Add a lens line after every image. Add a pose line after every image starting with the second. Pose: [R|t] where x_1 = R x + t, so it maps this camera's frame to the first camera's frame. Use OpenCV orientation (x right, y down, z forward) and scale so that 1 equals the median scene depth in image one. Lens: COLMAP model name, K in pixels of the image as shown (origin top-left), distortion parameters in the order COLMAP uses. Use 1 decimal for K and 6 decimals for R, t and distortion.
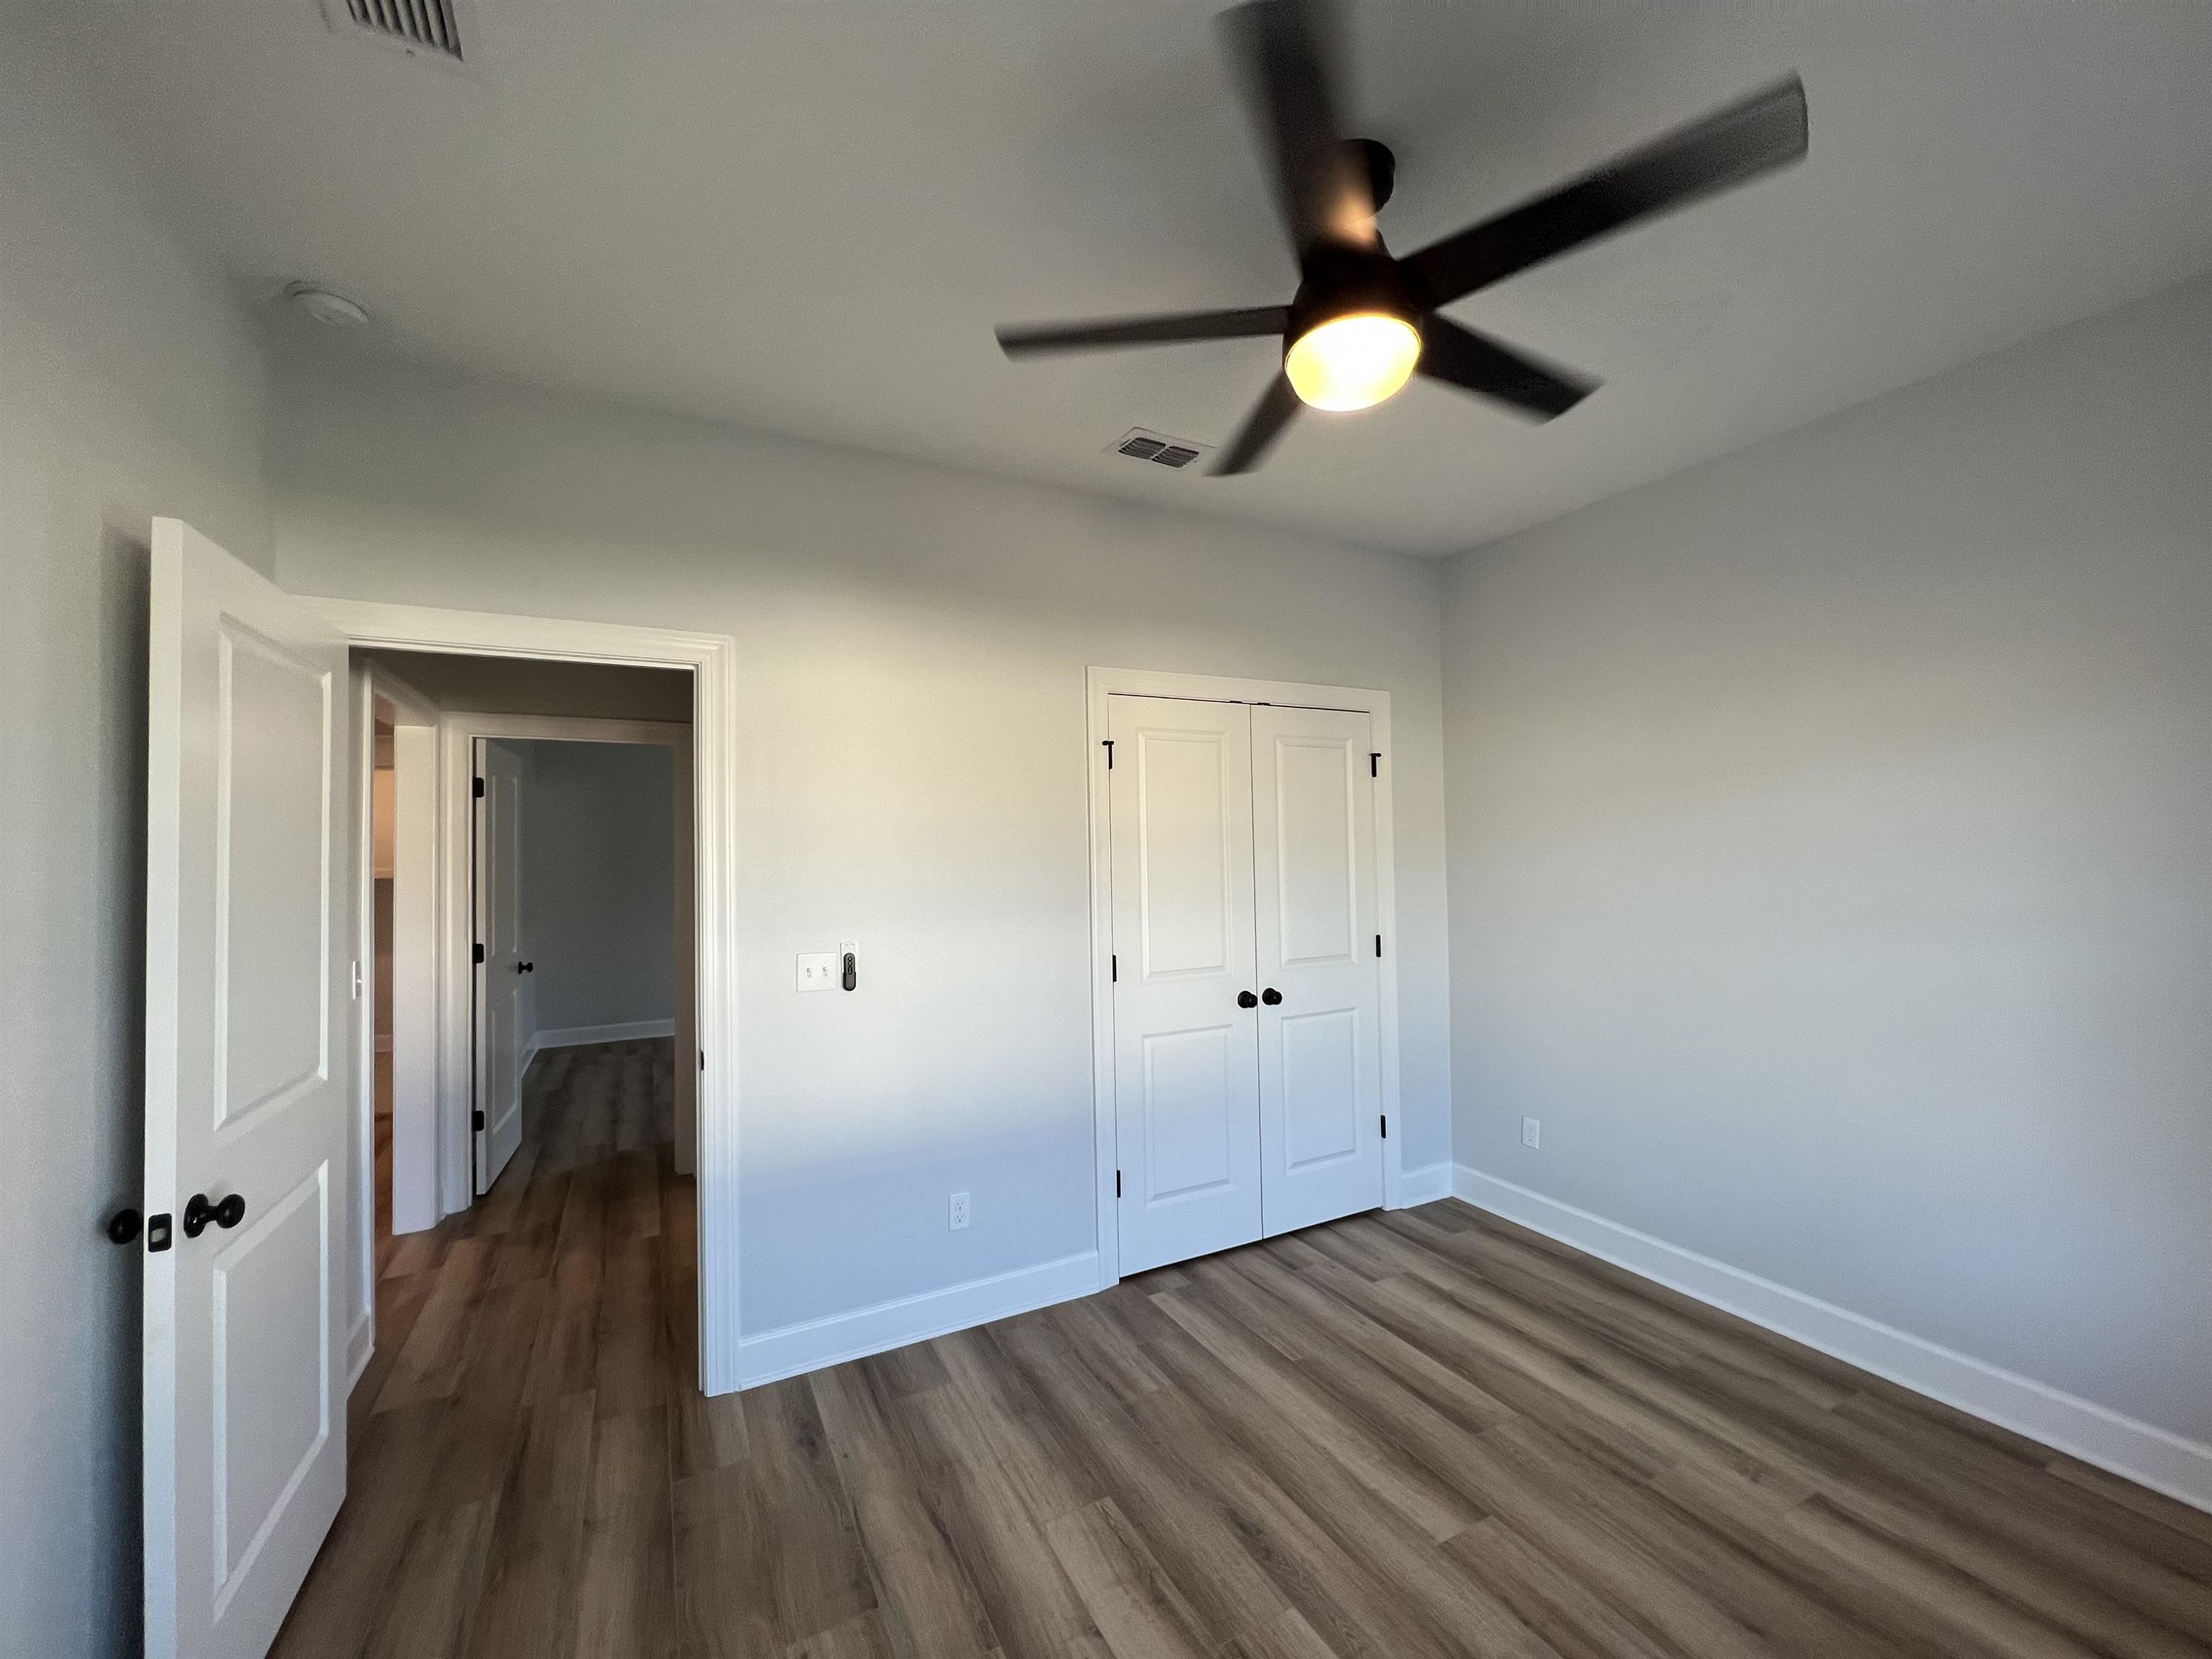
lens RADIAL K [[880.8, 0, 1107.4], [0, 880.8, 833.8], [0, 0, 1]] dist [-0.000244, -0.000254]
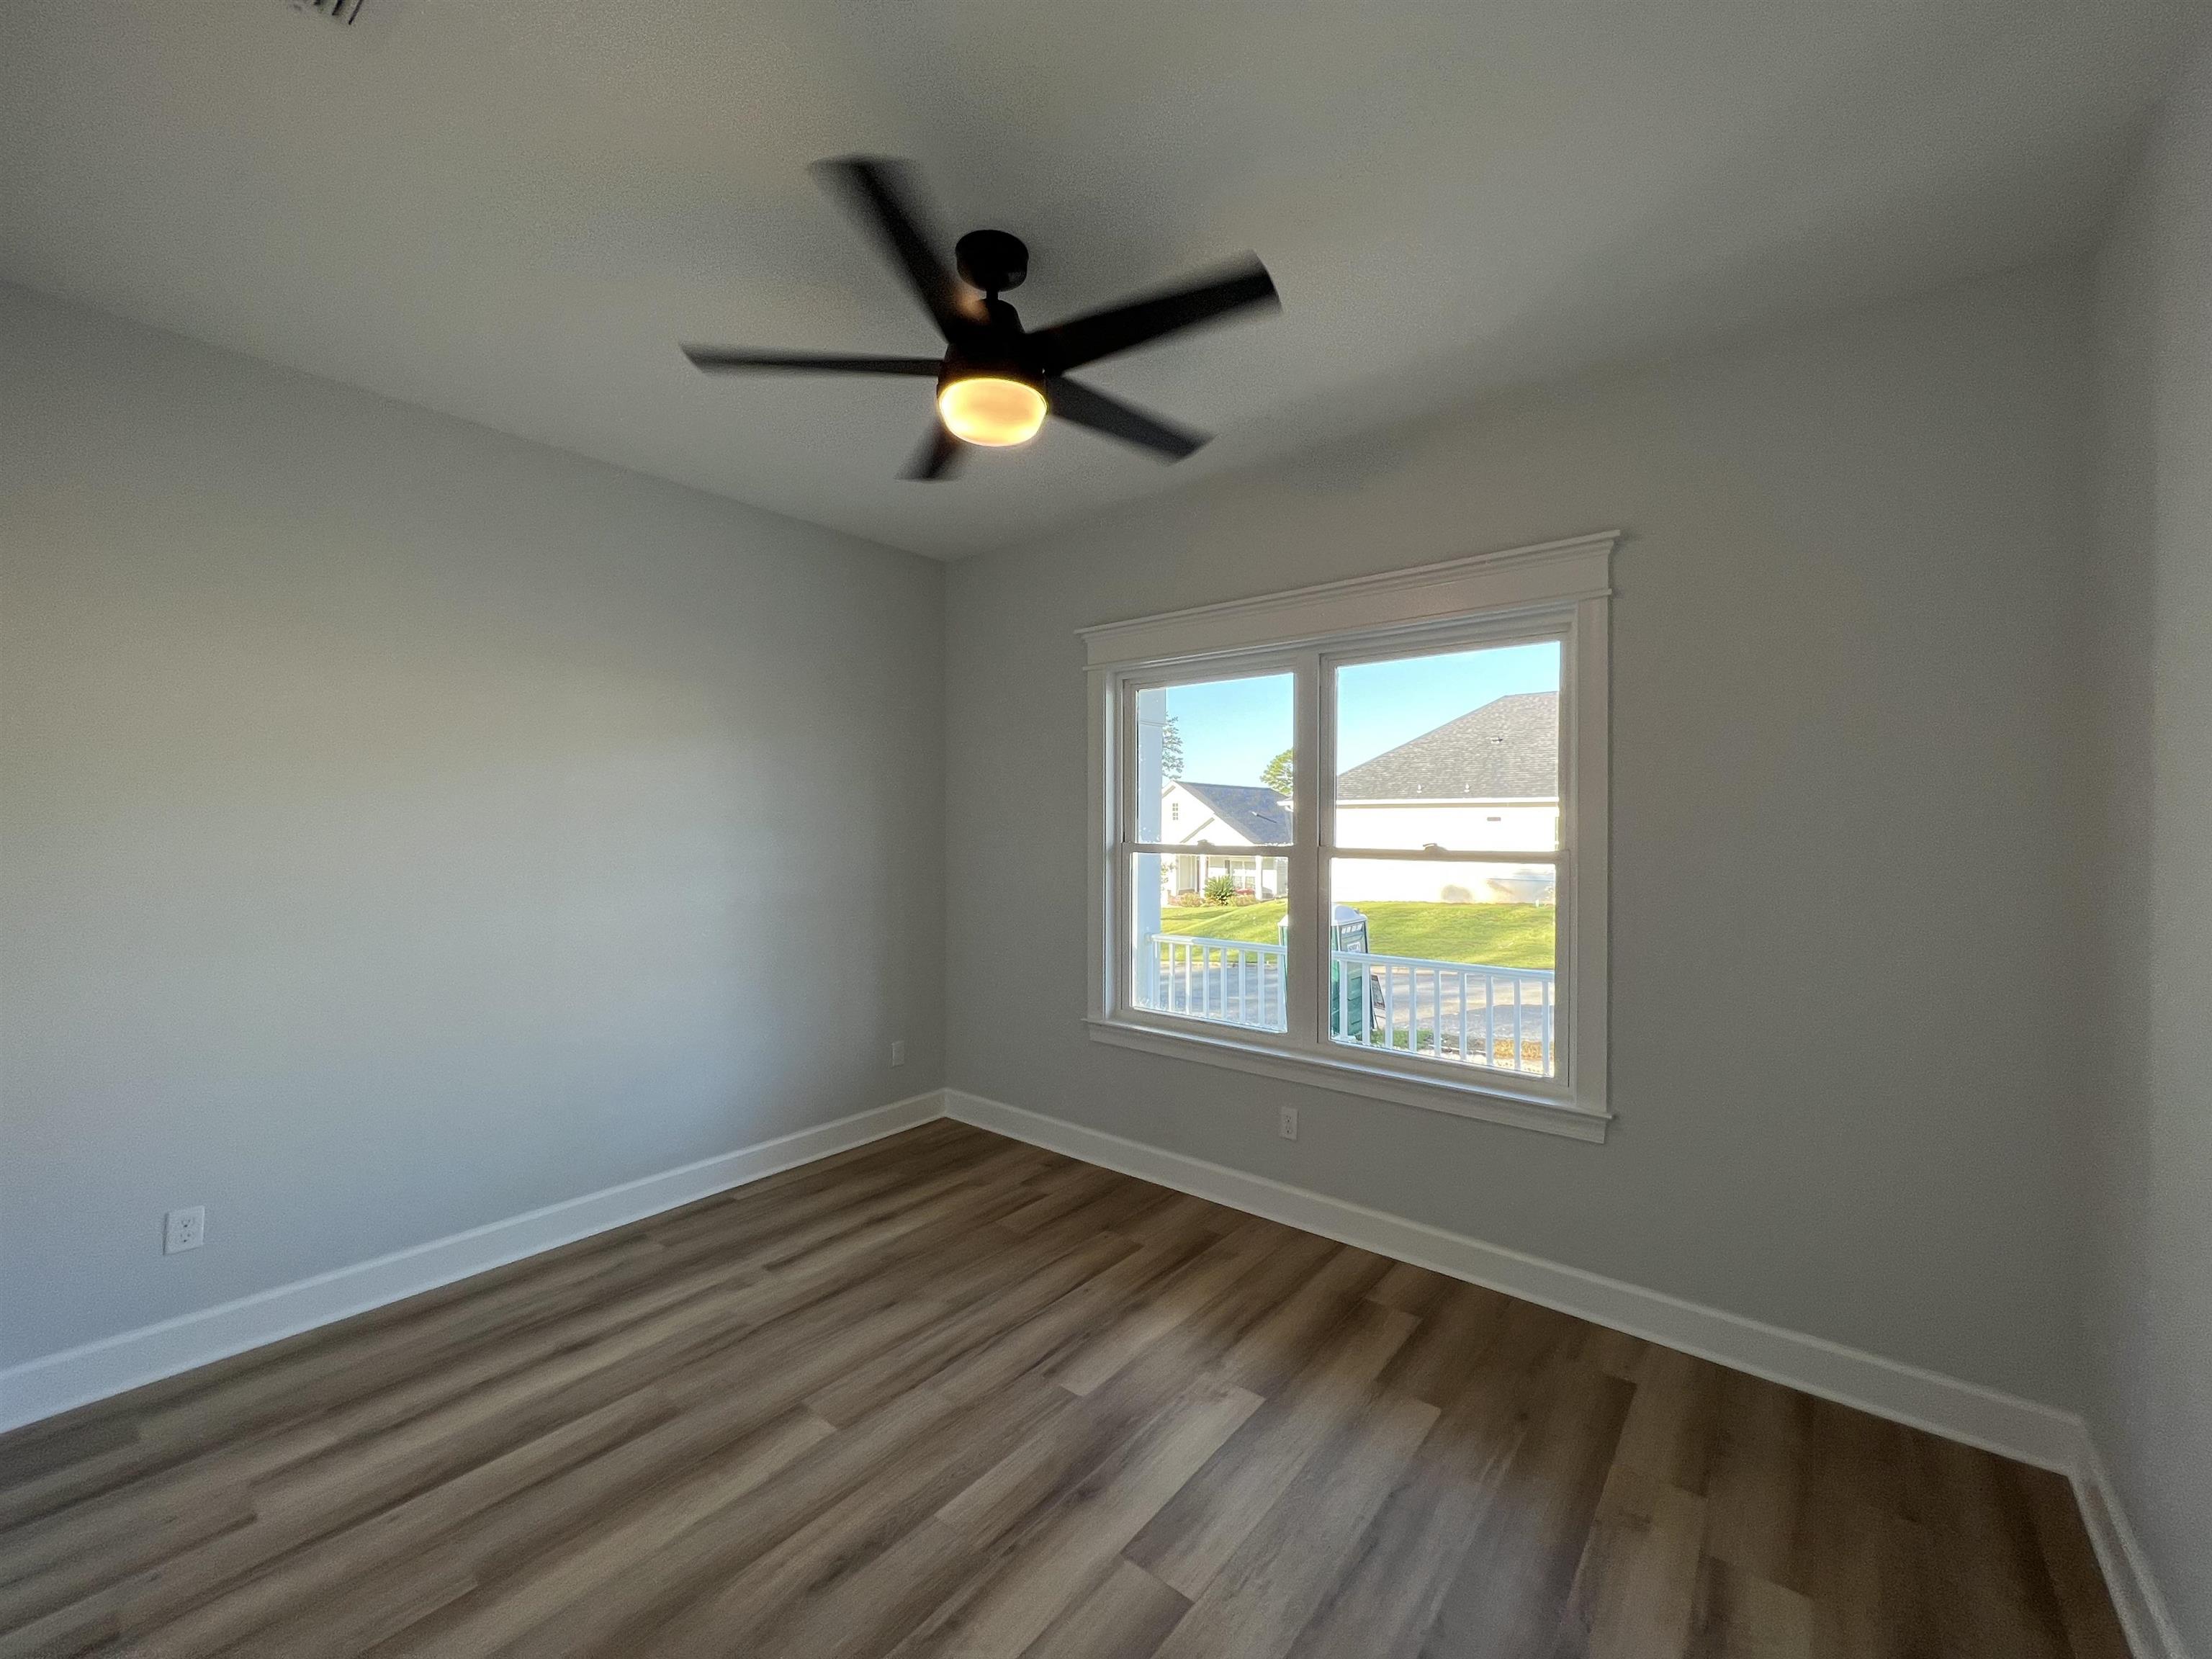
lens RADIAL K [[876.7, 0, 1100.6], [0, 876.7, 831.0], [0, 0, 1]] dist [0.000583, 0.000006]
pose [[-0.394372, 0.008033, 0.918916, -0.686279], [-0.015189, 0.999768, -0.015258, 0.049277], [-0.918825, -0.019974, -0.394159, 1.004928]]
